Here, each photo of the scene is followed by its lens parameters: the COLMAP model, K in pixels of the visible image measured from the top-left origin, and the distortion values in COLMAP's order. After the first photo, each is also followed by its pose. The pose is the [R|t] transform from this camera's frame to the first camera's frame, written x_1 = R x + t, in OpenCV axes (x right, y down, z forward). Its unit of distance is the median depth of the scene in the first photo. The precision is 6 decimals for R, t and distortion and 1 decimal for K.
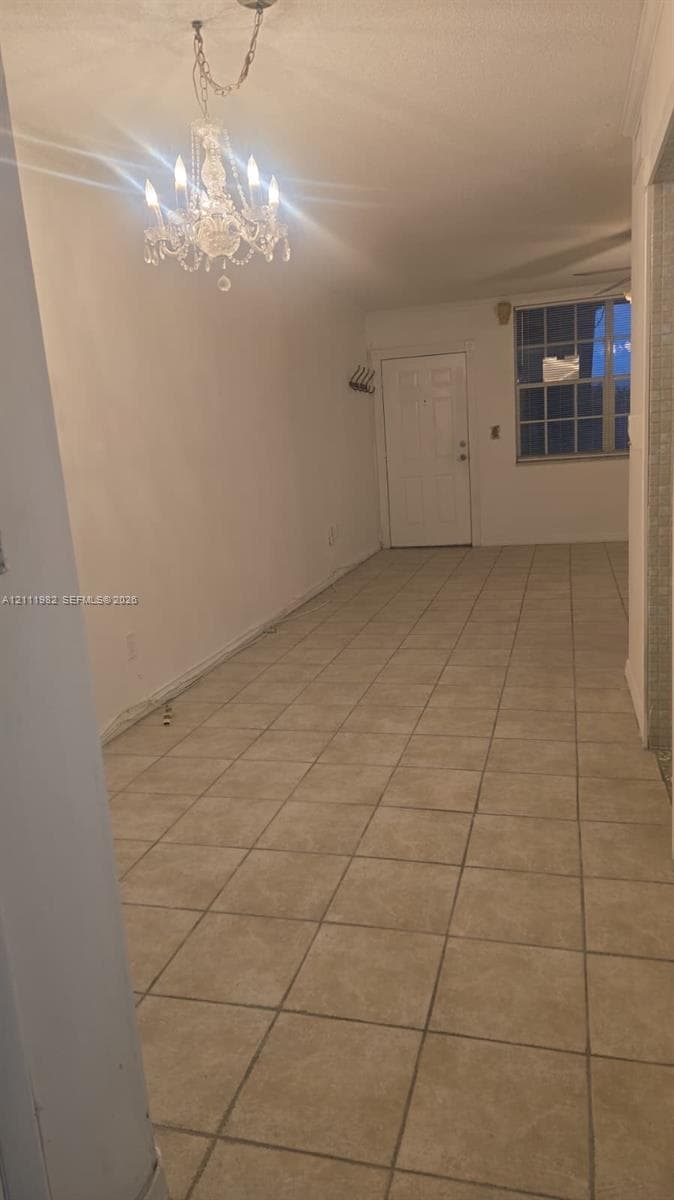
lens RADIAL K [[785.8, 0, 336.0], [0, 785.8, 599.7], [0, 0, 1]] dist [0.028493, -0.003918]
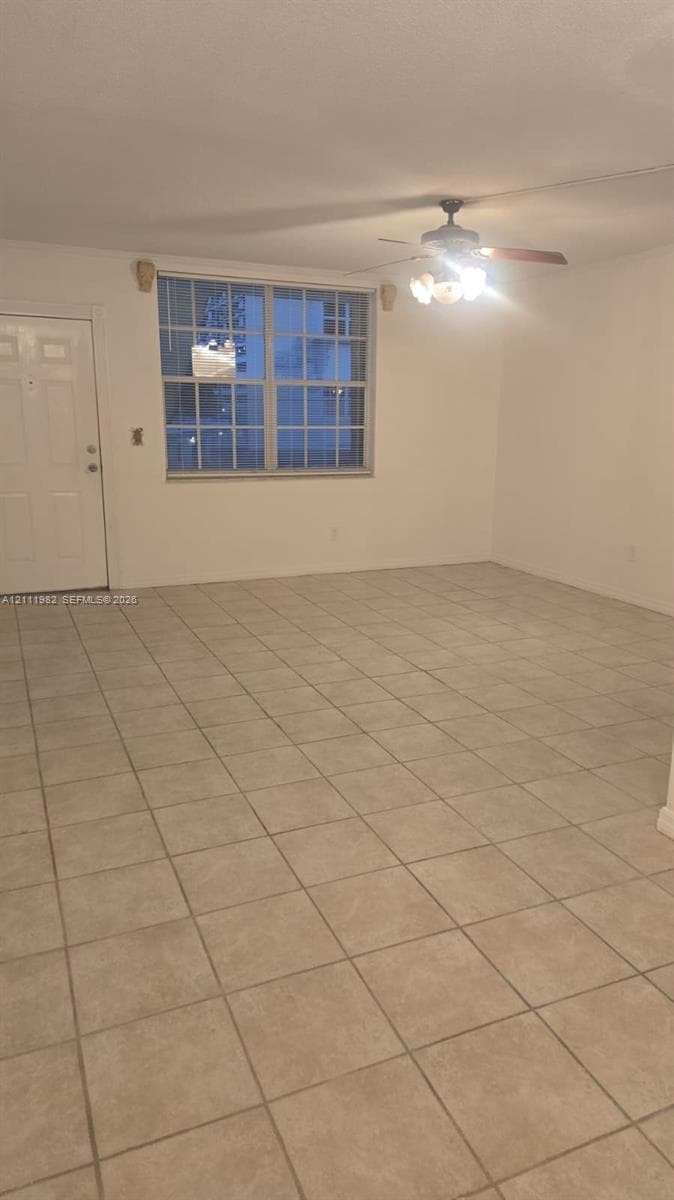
lens RADIAL K [[785.8, 0, 339.0], [0, 785.8, 603.4], [0, 0, 1]] dist [0.028493, -0.003918]
pose [[0.770901, -0.067494, 0.633369, -0.134327], [0.061159, 0.997619, 0.031871, -0.069141], [-0.634012, 0.014167, 0.773193, 0.314097]]
